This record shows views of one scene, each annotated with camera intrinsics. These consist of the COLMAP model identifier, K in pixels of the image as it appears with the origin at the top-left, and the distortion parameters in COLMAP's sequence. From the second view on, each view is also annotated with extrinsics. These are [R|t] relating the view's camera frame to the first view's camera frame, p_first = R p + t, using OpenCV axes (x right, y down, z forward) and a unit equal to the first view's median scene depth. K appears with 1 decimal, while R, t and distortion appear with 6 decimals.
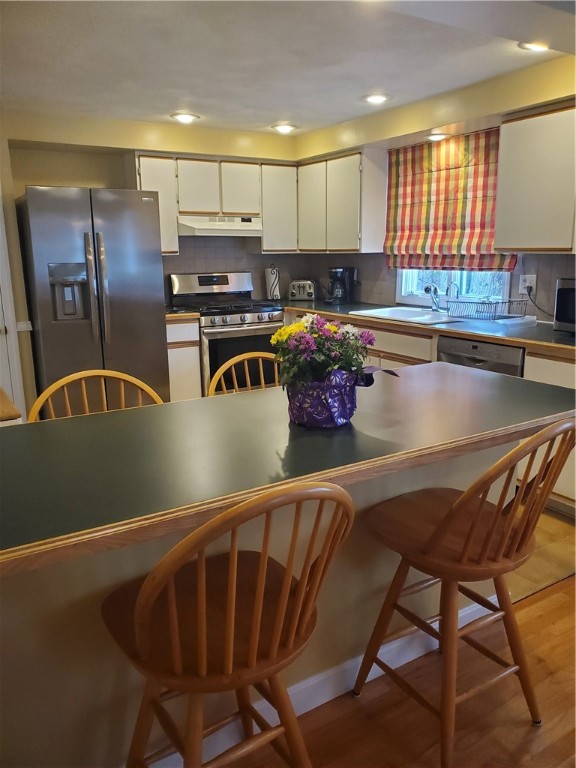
lens RADIAL K [[608.4, 0, 288.0], [0, 608.4, 384.0], [0, 0, 1]] dist [-0.006354, -0.006014]
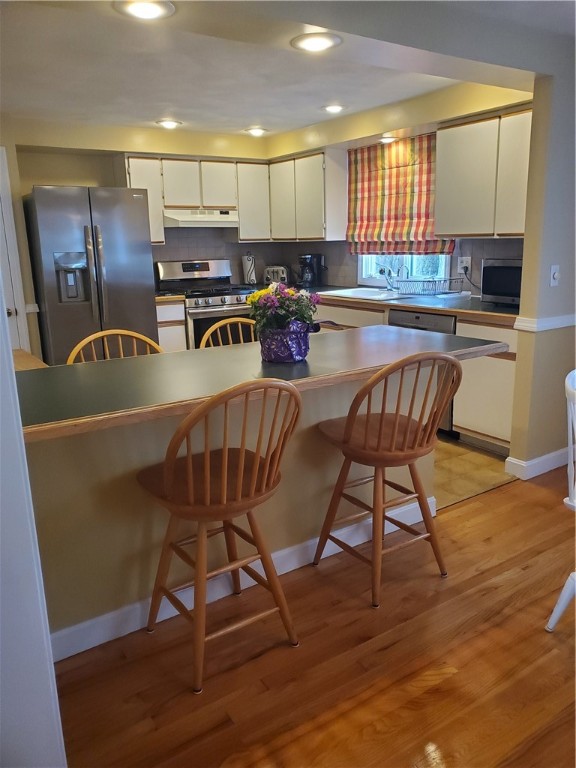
lens RADIAL K [[608.4, 0, 288.0], [0, 608.4, 384.0], [0, 0, 1]] dist [-0.006354, -0.006014]
pose [[0.999237, -0.020074, 0.033504, 0.006183], [0.019601, 0.999704, 0.014390, 0.039901], [-0.033783, -0.013722, 0.999335, -0.159827]]
